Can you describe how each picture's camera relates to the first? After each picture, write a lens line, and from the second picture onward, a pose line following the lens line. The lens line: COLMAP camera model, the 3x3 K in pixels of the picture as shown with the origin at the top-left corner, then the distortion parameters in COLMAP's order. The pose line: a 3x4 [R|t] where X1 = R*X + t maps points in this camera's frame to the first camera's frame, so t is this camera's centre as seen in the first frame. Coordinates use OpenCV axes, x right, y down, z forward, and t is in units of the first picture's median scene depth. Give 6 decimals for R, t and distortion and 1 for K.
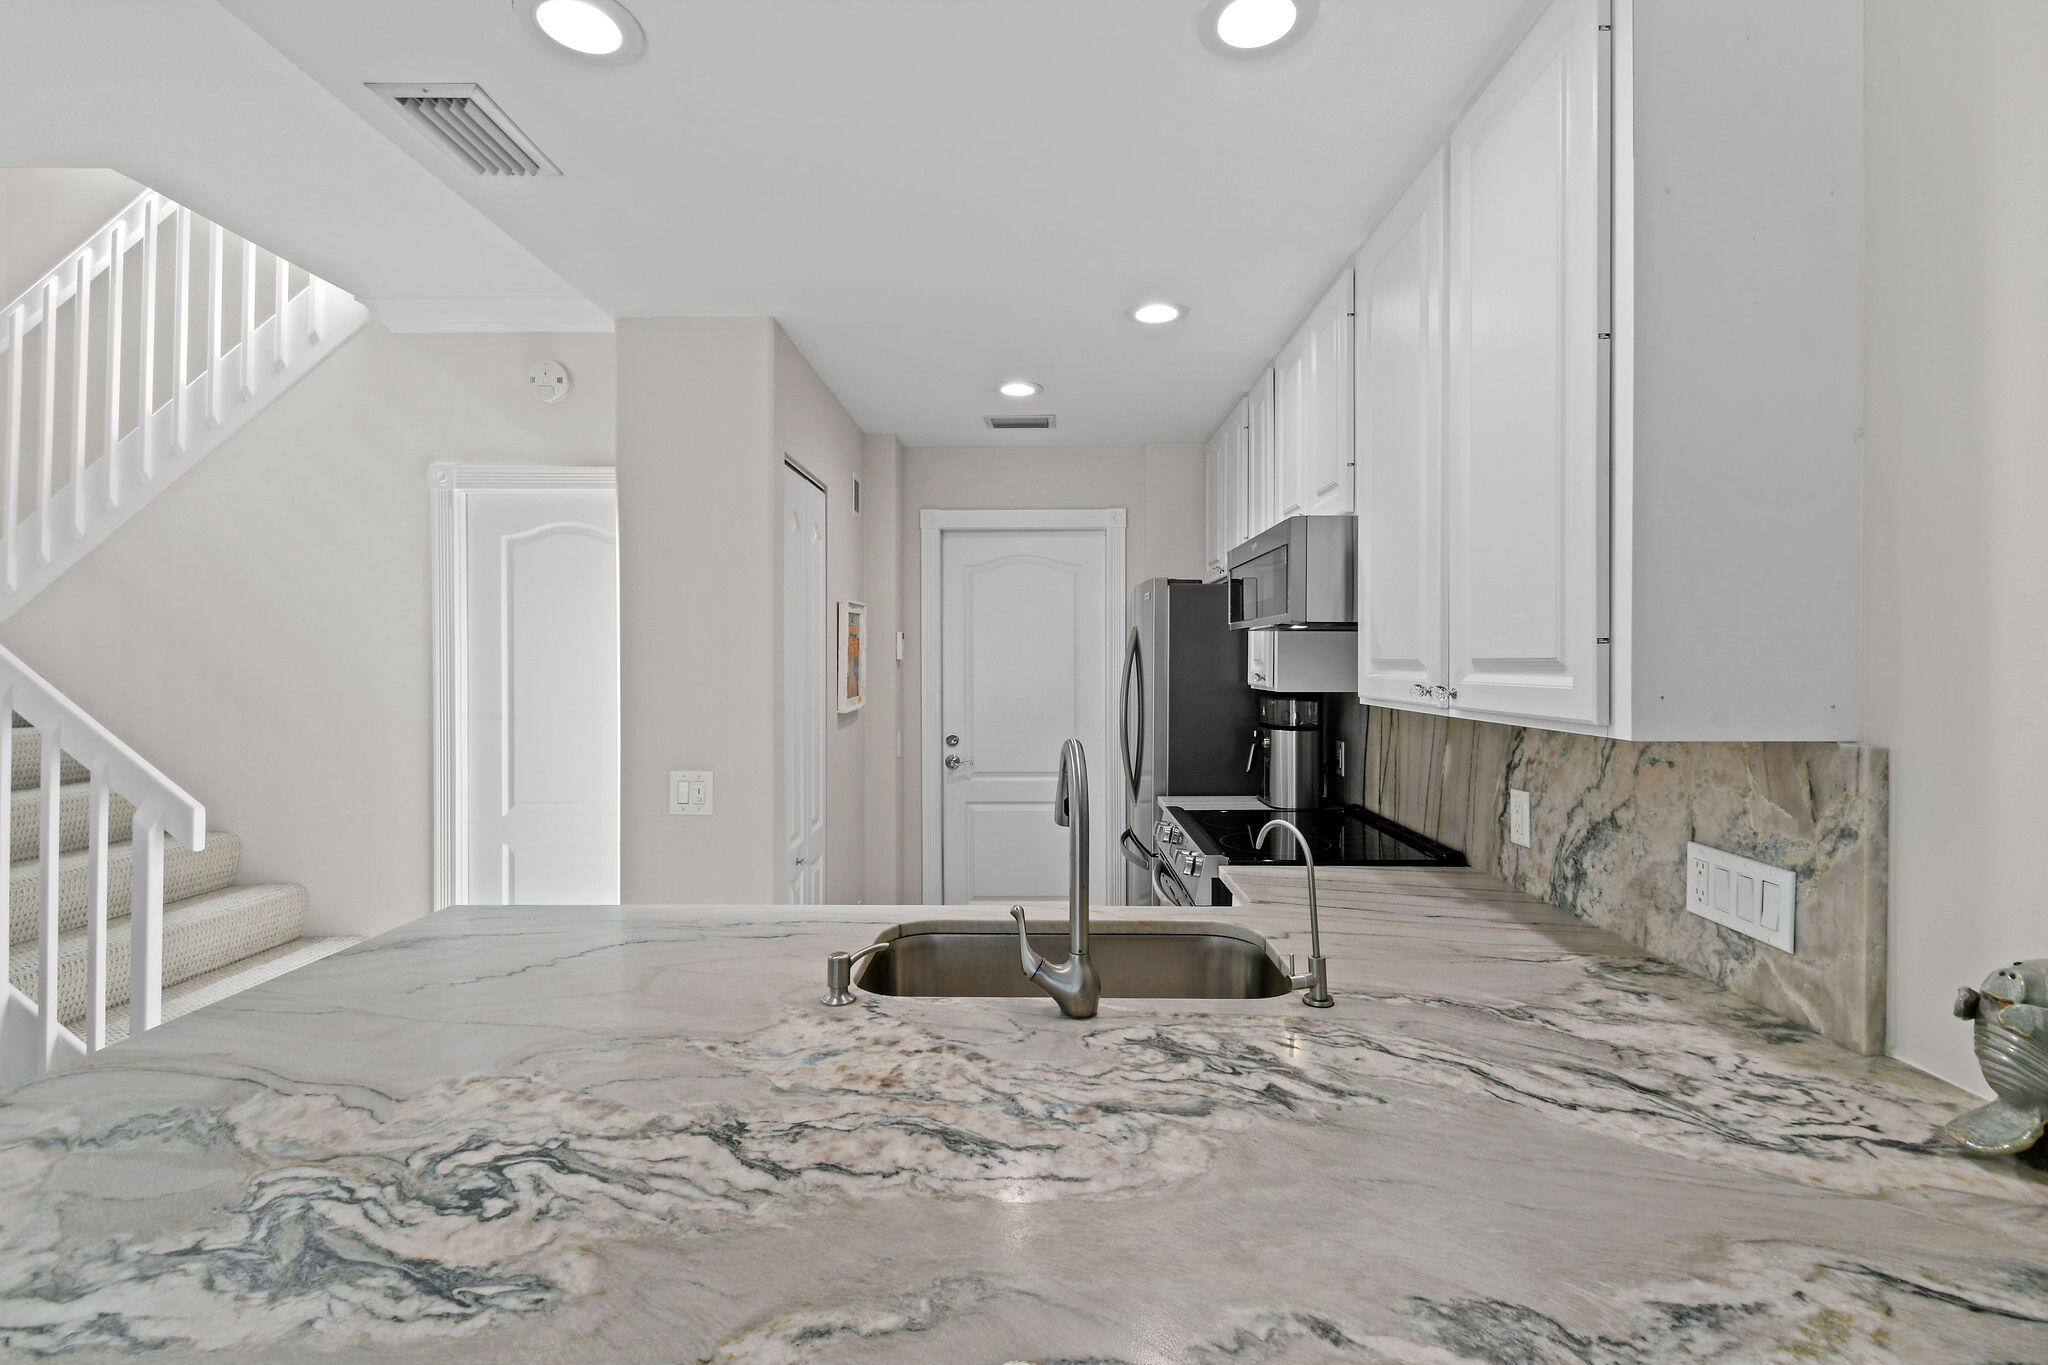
lens RADIAL K [[900.8, 0, 1050.3], [0, 900.8, 663.8], [0, 0, 1]] dist [0.005949, -0.003467]
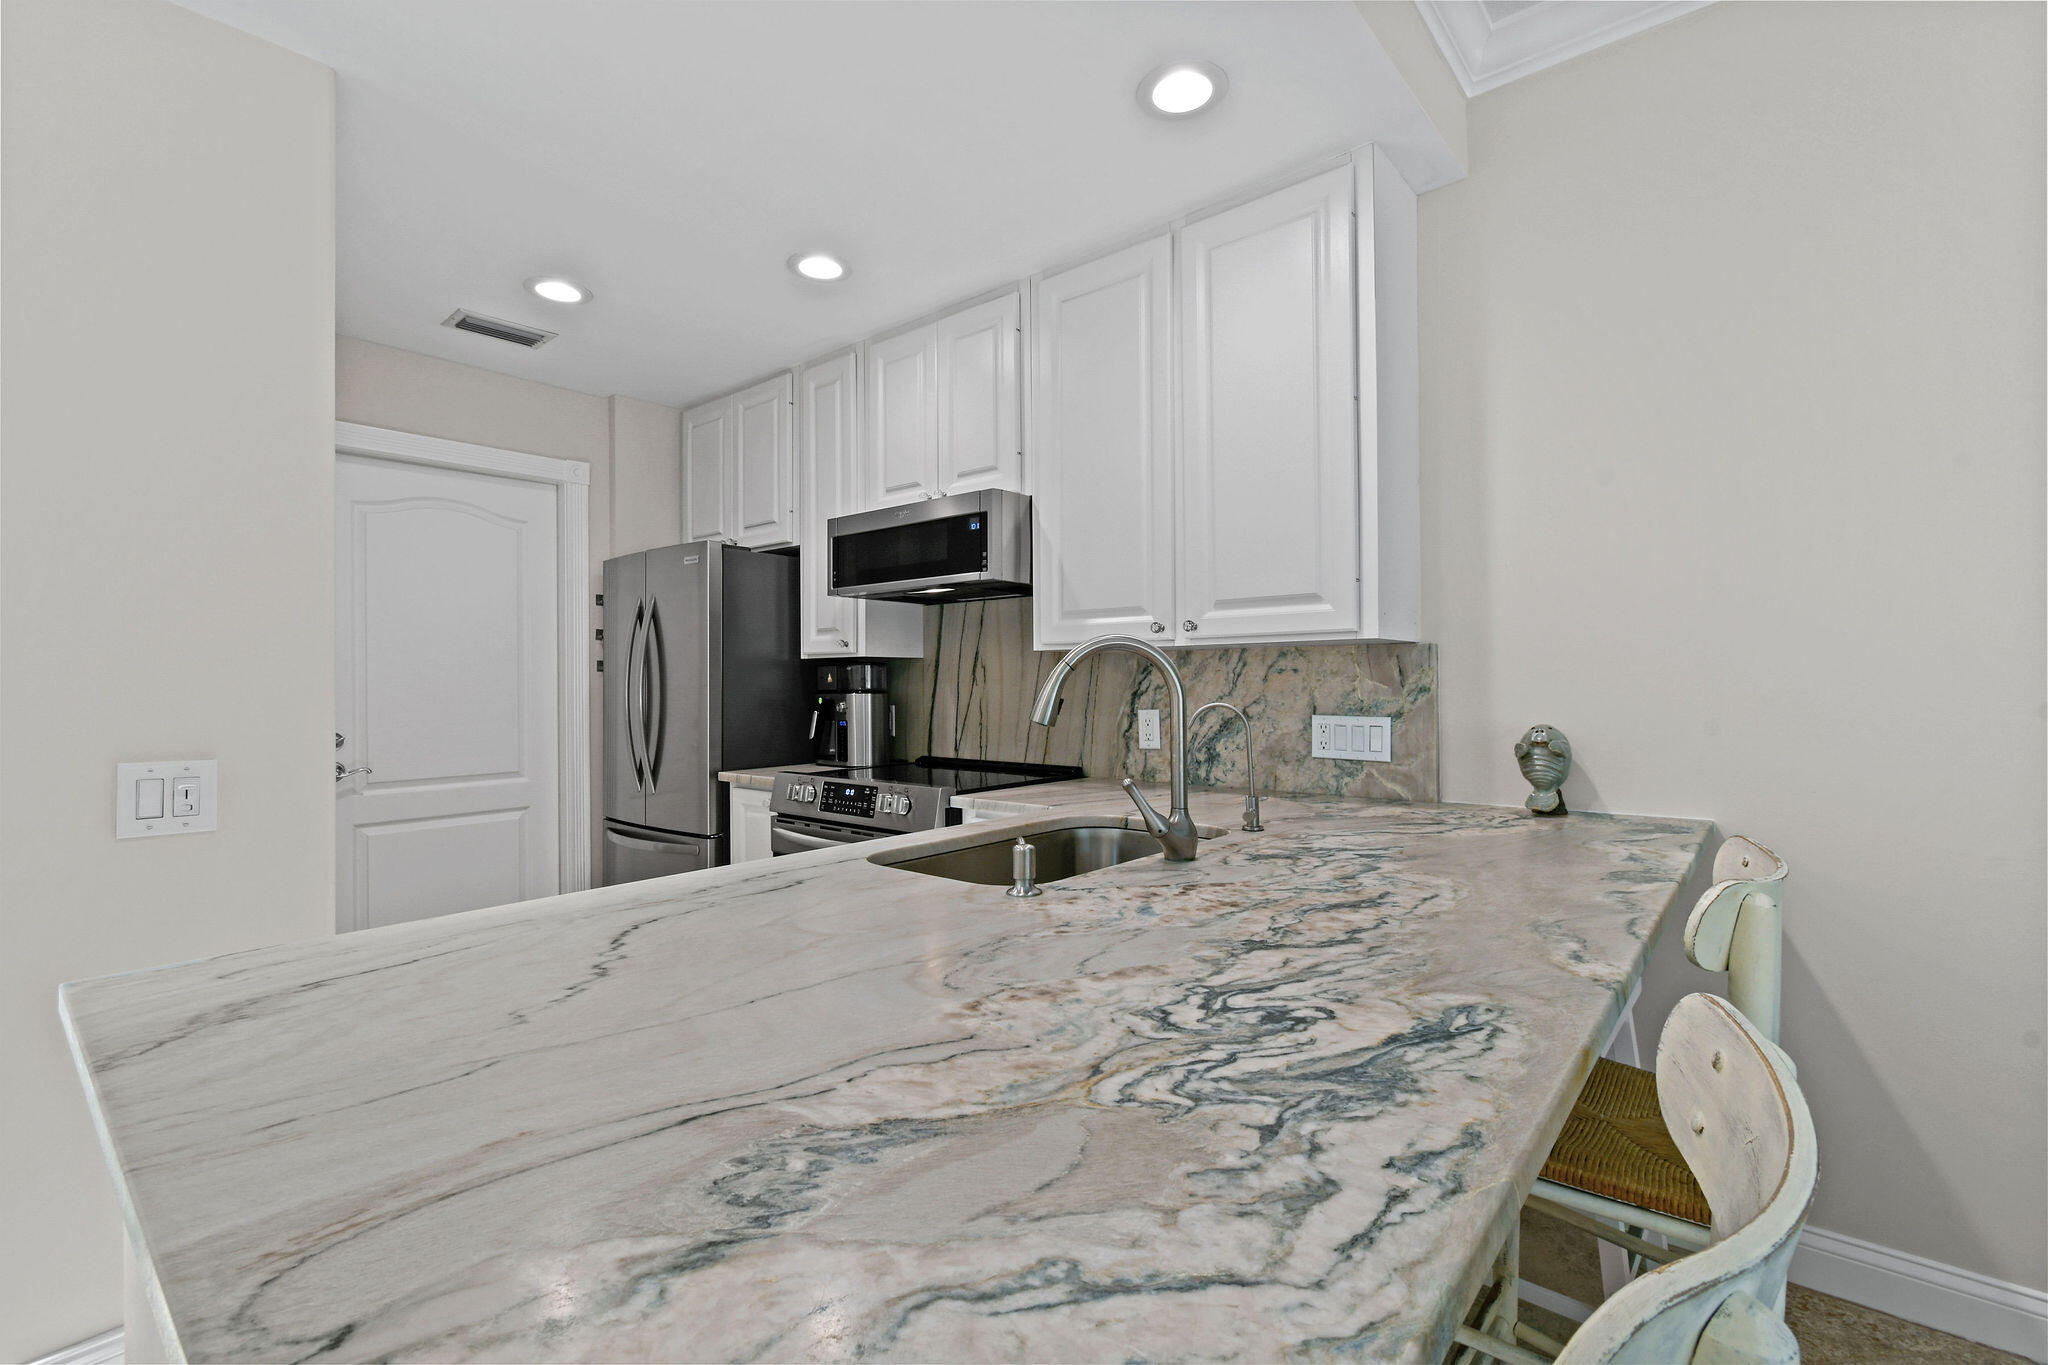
lens RADIAL K [[883.4, 0, 1052.5], [0, 883.4, 674.4], [0, 0, 1]] dist [0.003066, 0.000230]
pose [[0.642109, -0.000526, 0.766613, -0.803593], [0.011066, 0.999902, -0.008583, 0.125750], [-0.766533, 0.013995, 0.642052, 0.312081]]
